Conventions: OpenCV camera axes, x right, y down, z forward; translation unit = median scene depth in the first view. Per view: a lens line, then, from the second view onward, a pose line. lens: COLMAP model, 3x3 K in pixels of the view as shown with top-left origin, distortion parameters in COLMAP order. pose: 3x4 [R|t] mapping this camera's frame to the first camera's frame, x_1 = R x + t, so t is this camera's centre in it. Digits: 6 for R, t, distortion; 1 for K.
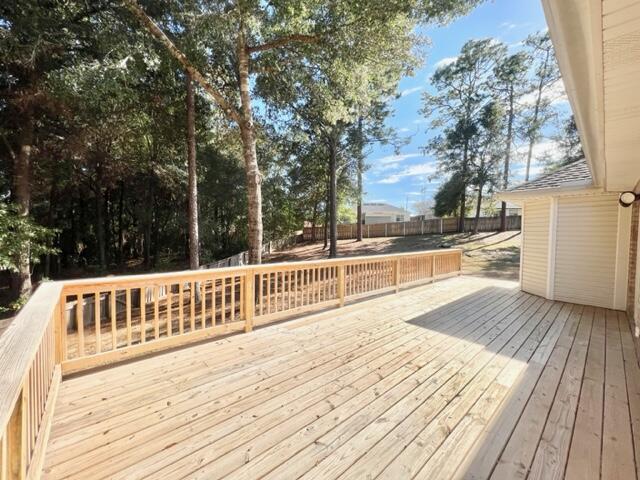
lens RADIAL K [[258.5, 0, 320.0], [0, 258.5, 240.0], [0, 0, 1]] dist [-0.000246, 0.000046]
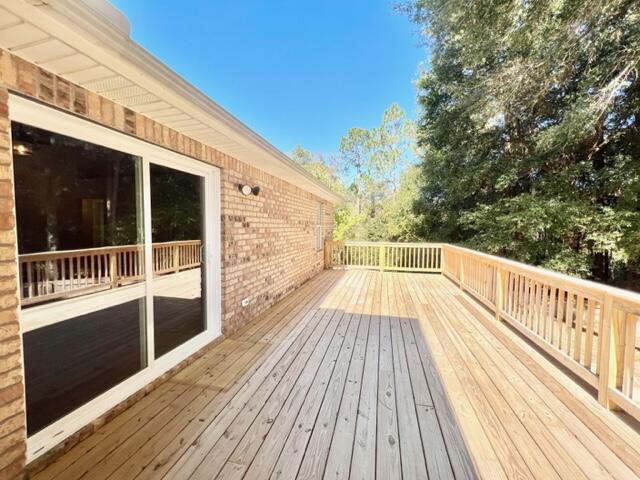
lens RADIAL K [[258.5, 0, 320.0], [0, 258.5, 240.0], [0, 0, 1]] dist [-0.000246, 0.000046]
pose [[-0.827183, 0.011391, -0.561818, 1.416446], [-0.039157, 0.996196, 0.077851, -0.038913], [0.560567, 0.086396, -0.823590, 1.899197]]
